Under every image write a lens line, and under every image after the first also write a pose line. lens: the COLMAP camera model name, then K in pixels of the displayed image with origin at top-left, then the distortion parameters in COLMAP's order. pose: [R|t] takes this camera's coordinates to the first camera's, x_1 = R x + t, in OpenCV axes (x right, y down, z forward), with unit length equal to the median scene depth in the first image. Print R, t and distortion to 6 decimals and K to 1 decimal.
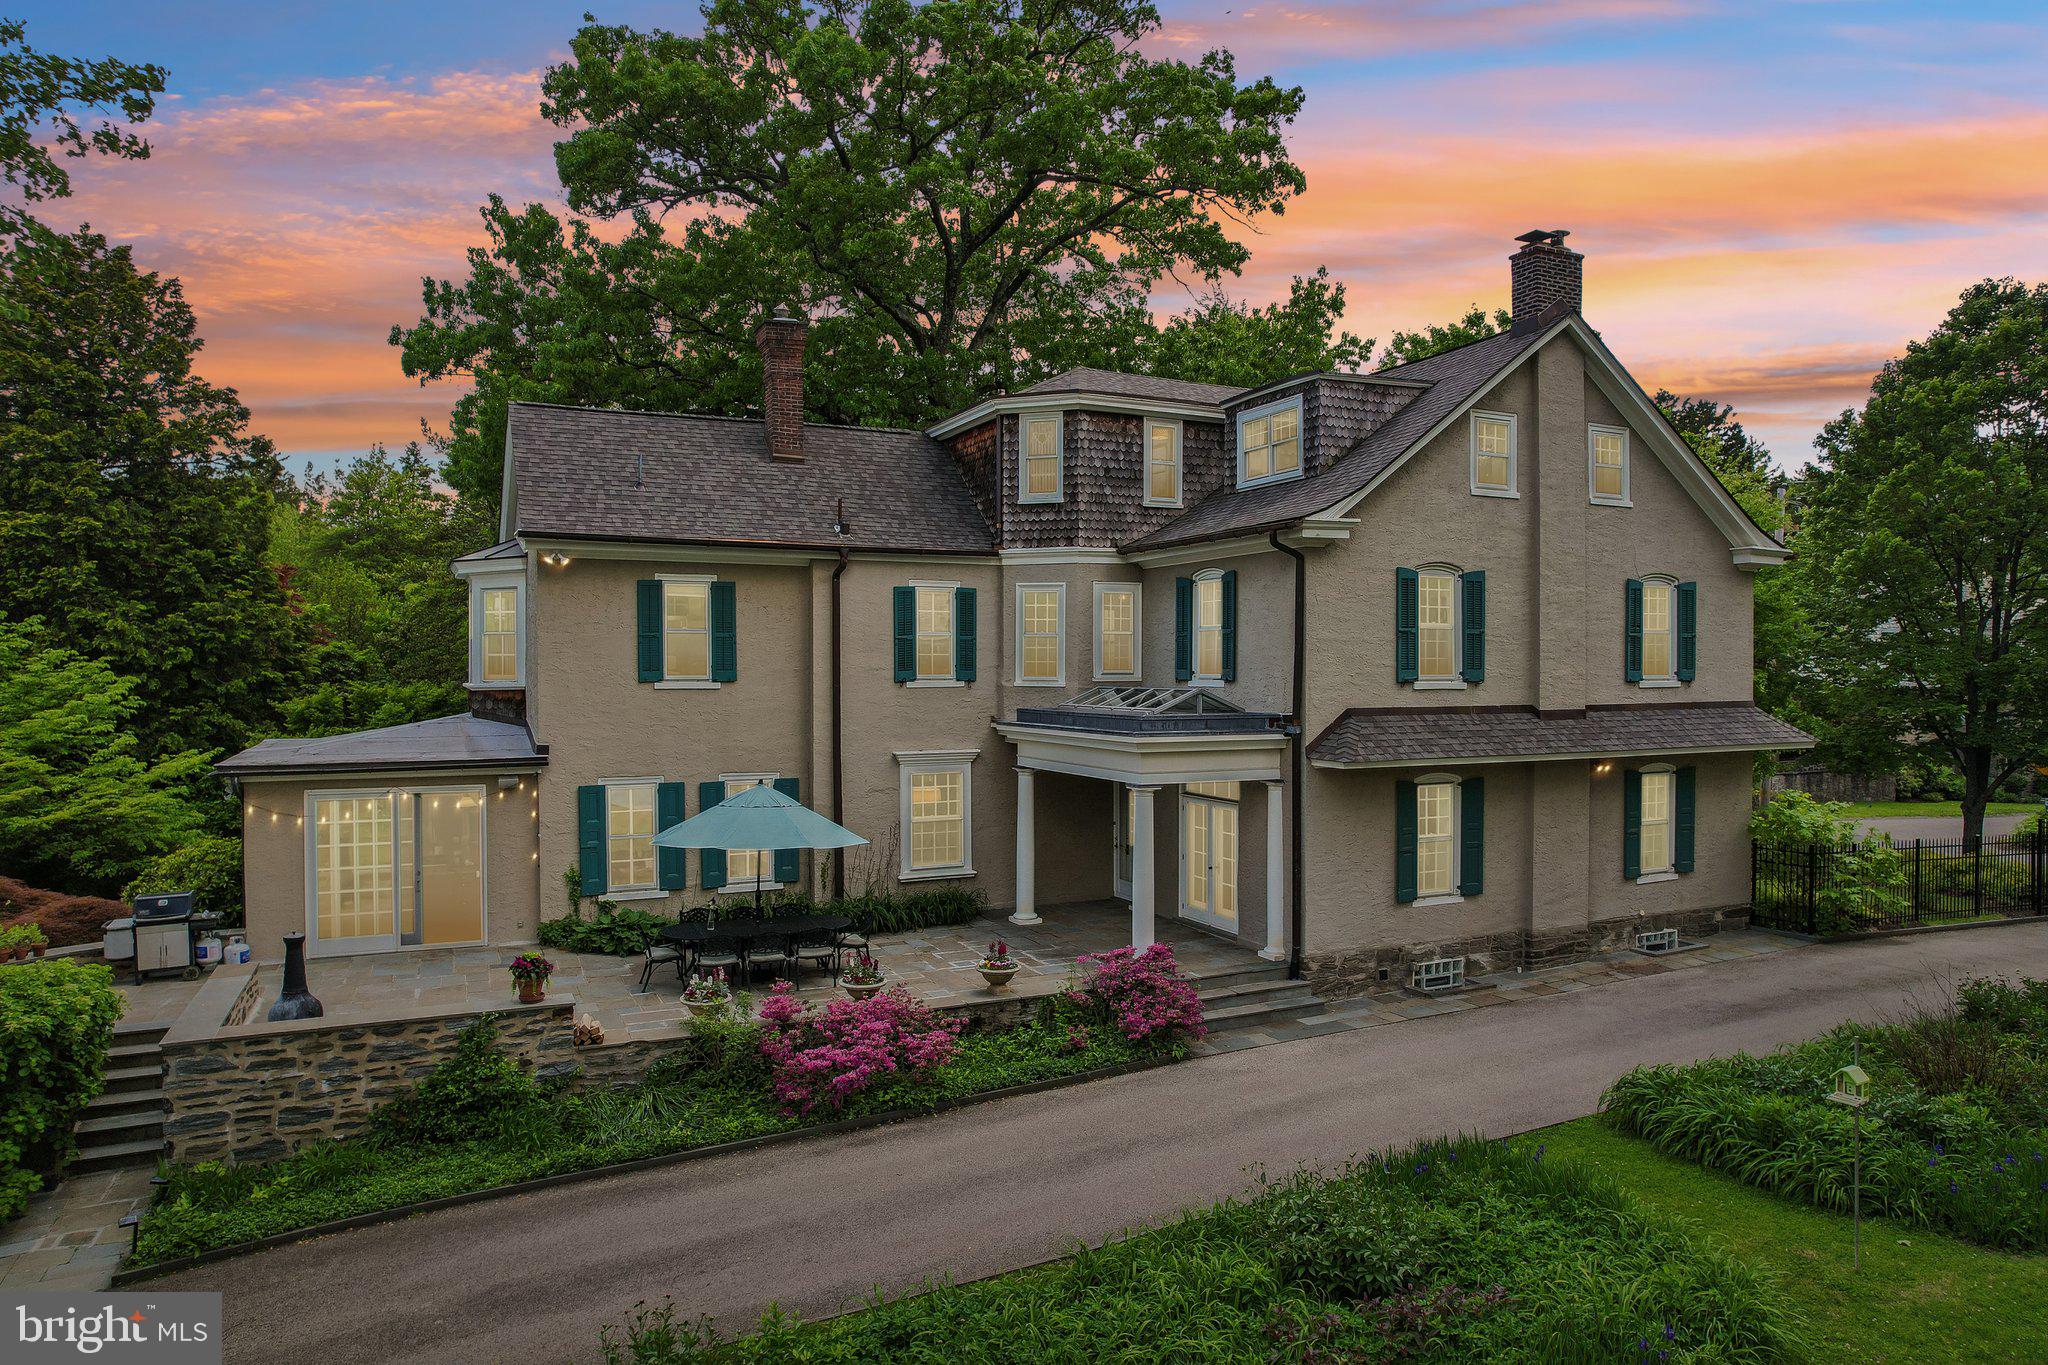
lens RADIAL K [[1302.6, 0, 1035.4], [0, 1302.6, 681.5], [0, 0, 1]] dist [-0.096452, 0.090160]
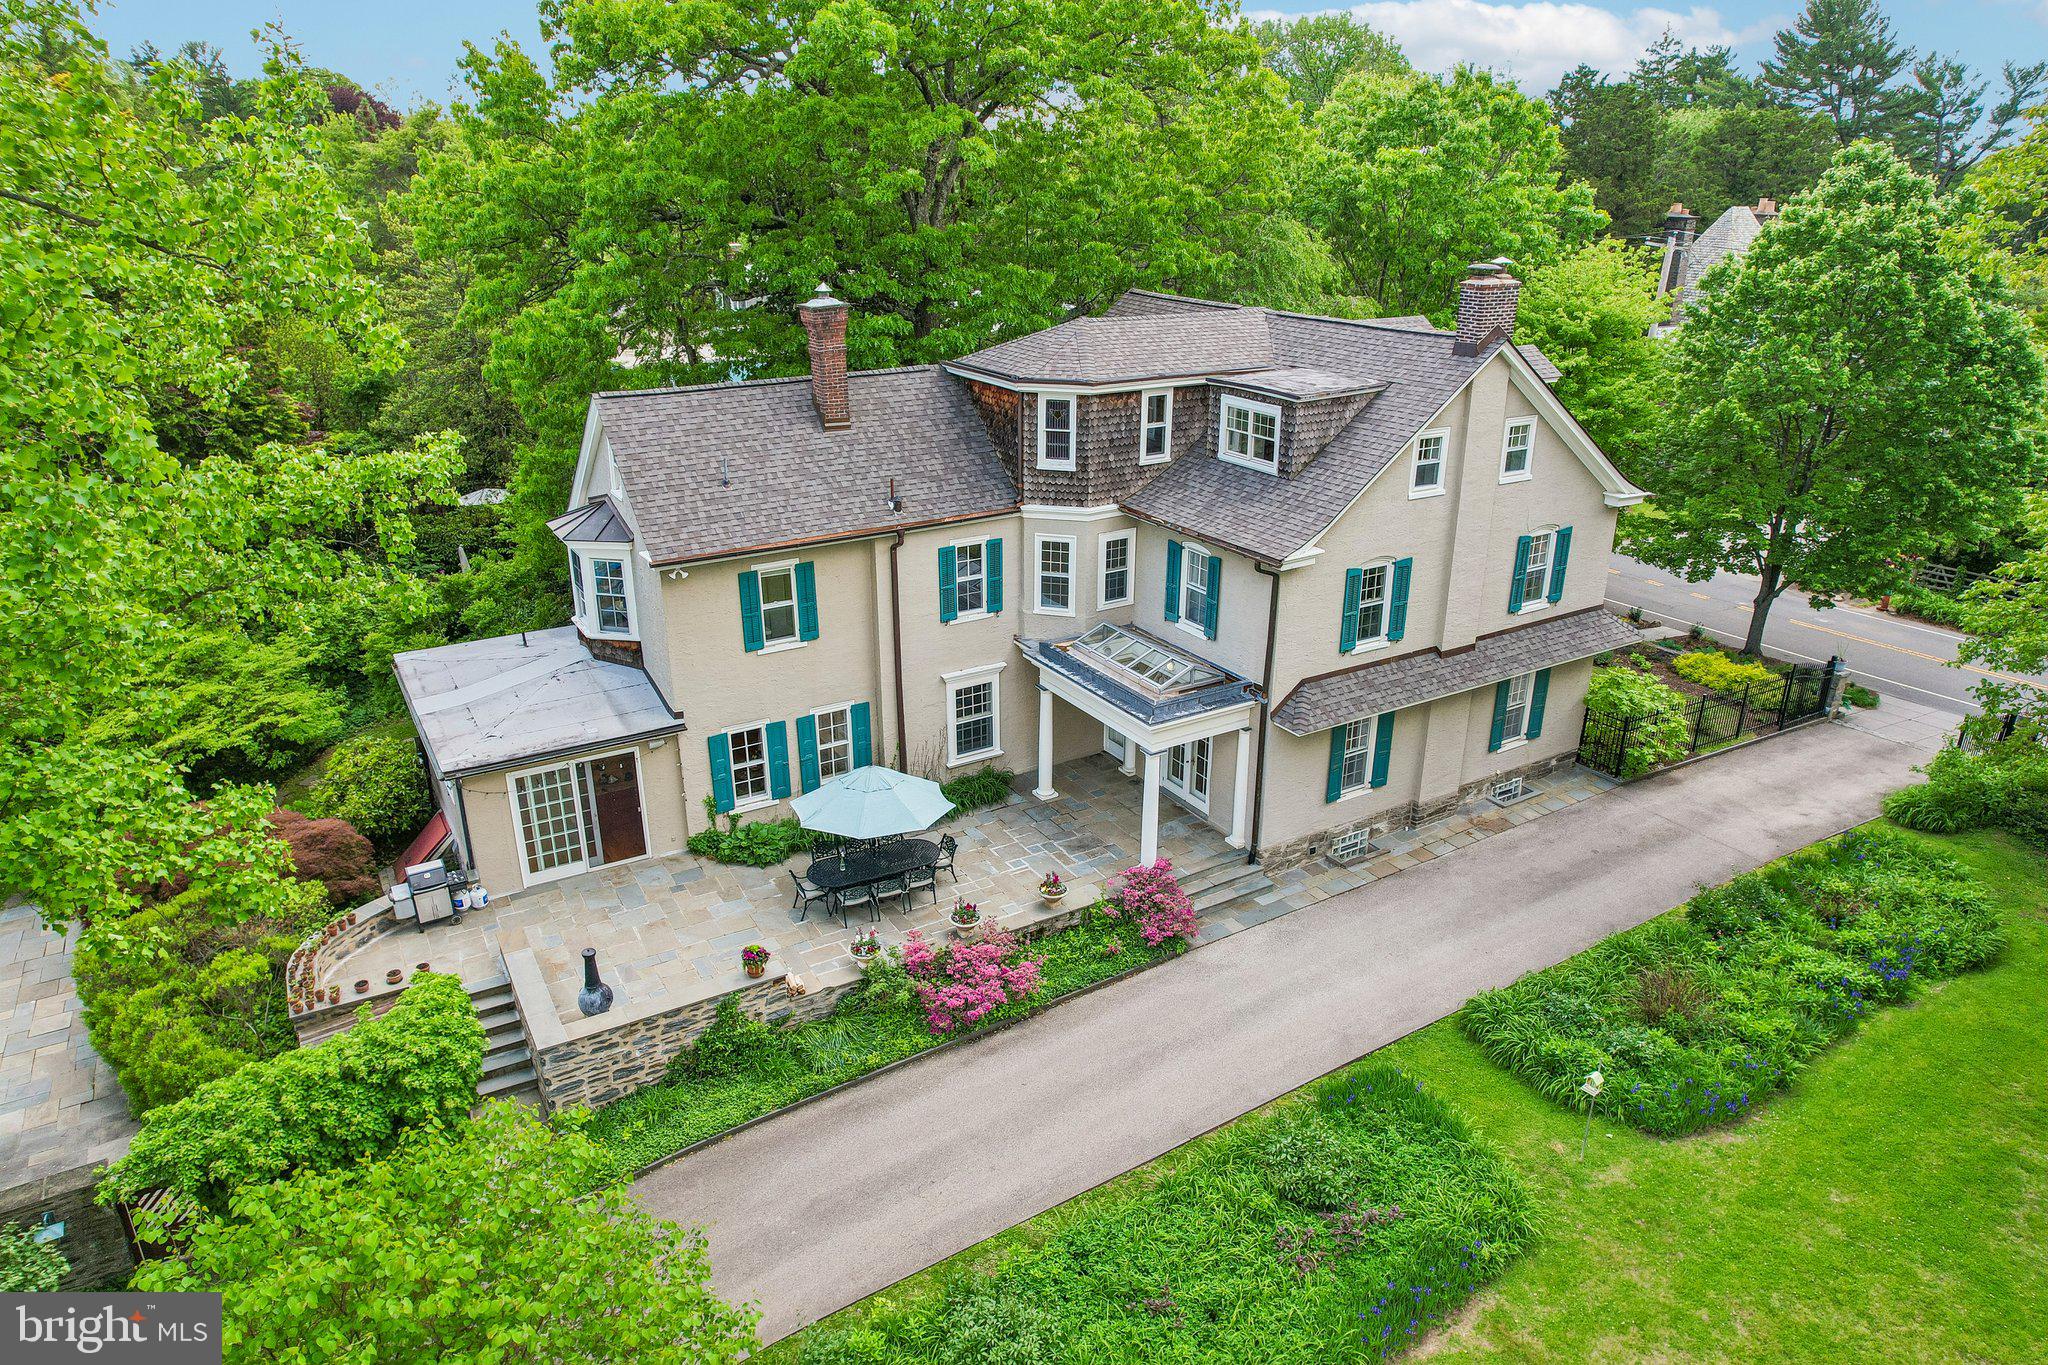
lens RADIAL K [[1291.5, 0, 1034.8], [0, 1291.5, 680.0], [0, 0, 1]] dist [-0.067589, 0.052392]
pose [[0.995560, -0.031297, 0.088776, -0.151101], [-0.002320, 0.934664, 0.355523, -0.449489], [-0.094103, -0.354151, 0.930442, -0.208405]]
